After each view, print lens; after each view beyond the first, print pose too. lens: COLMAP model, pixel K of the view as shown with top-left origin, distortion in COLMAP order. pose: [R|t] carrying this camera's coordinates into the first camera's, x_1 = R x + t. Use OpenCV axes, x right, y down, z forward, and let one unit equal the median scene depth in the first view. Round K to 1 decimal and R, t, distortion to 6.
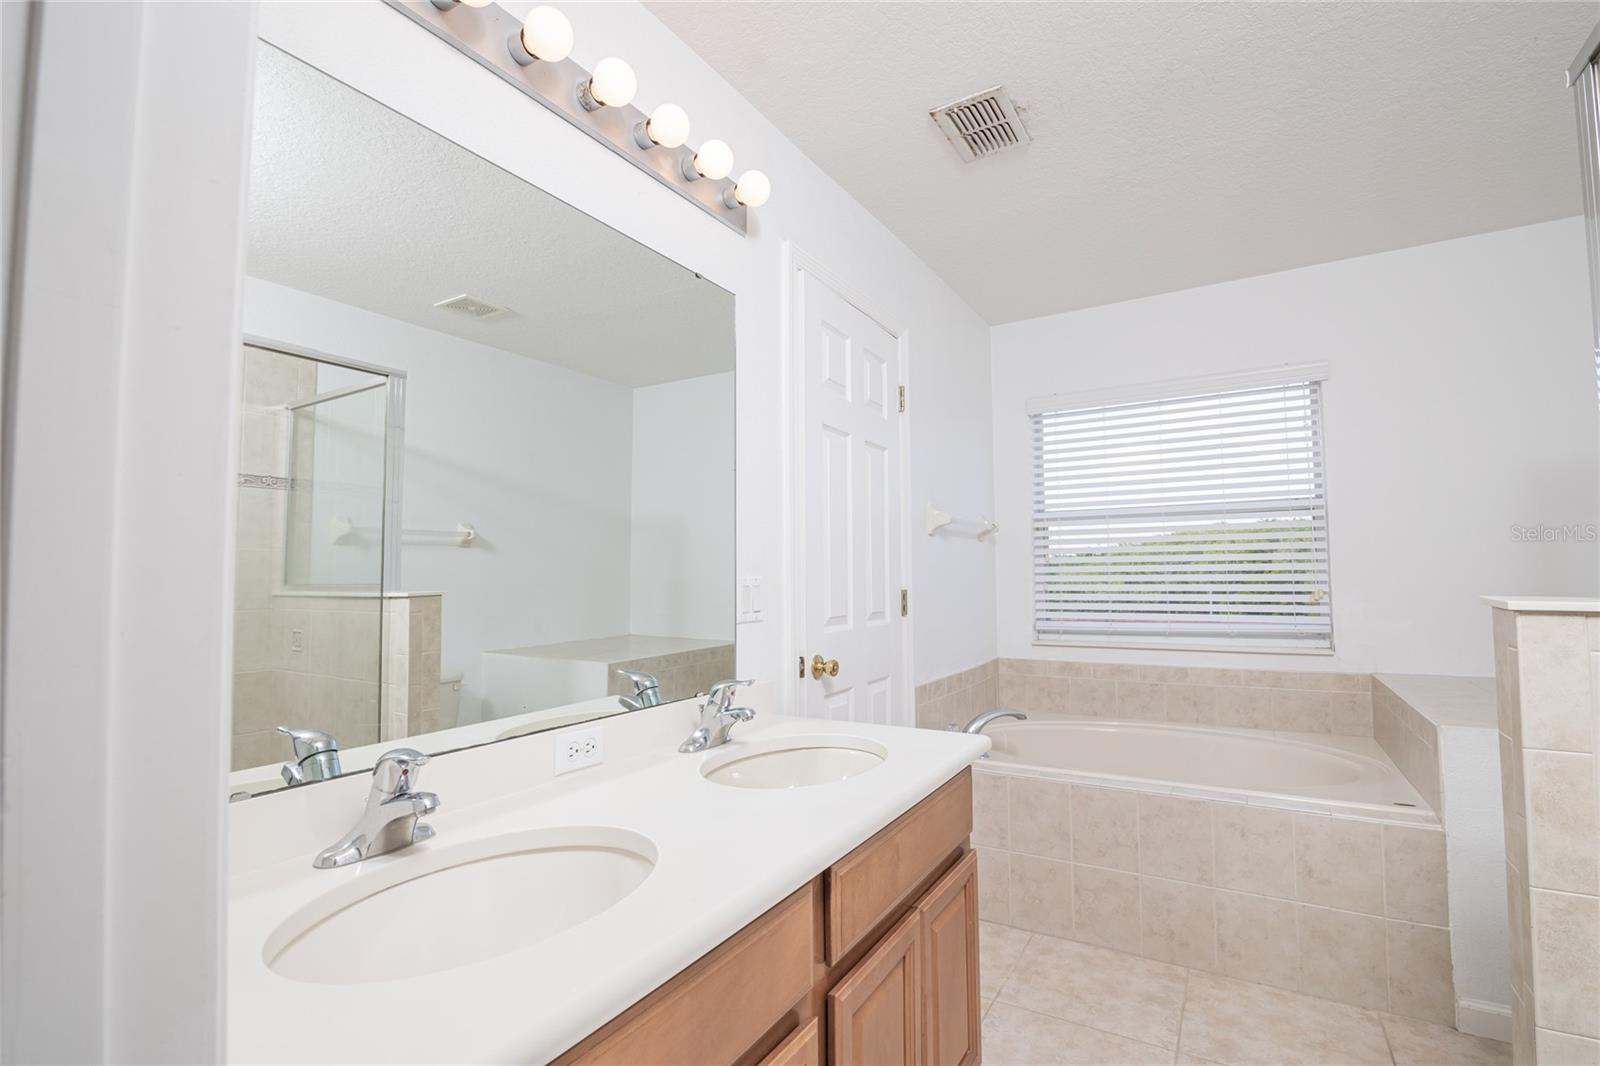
lens RADIAL K [[728.4, 0, 803.2], [0, 728.4, 531.2], [0, 0, 1]] dist [-0.014266, -0.000520]
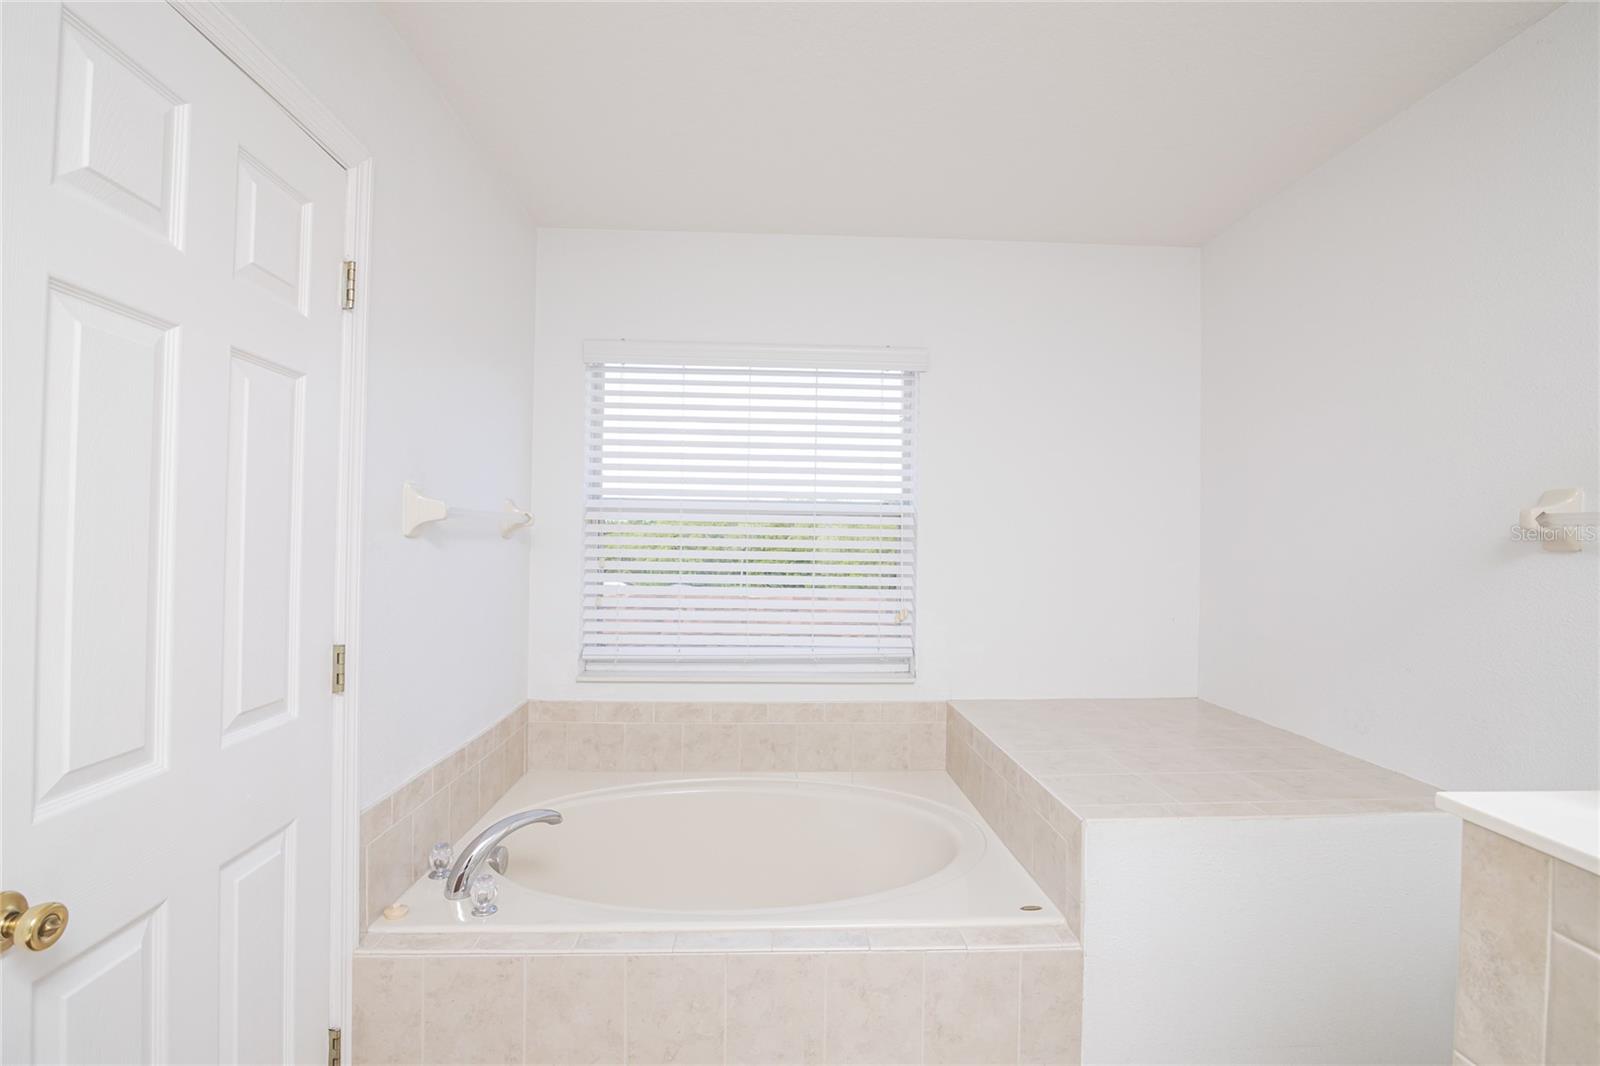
lens RADIAL K [[728.4, 0, 800.8], [0, 728.4, 537.7], [0, 0, 1]] dist [-0.014266, -0.000520]
pose [[0.828084, 0.023633, 0.560106, 0.104568], [-0.055934, 0.997609, 0.040603, -0.034020], [-0.557807, -0.064951, 0.827425, 0.329366]]
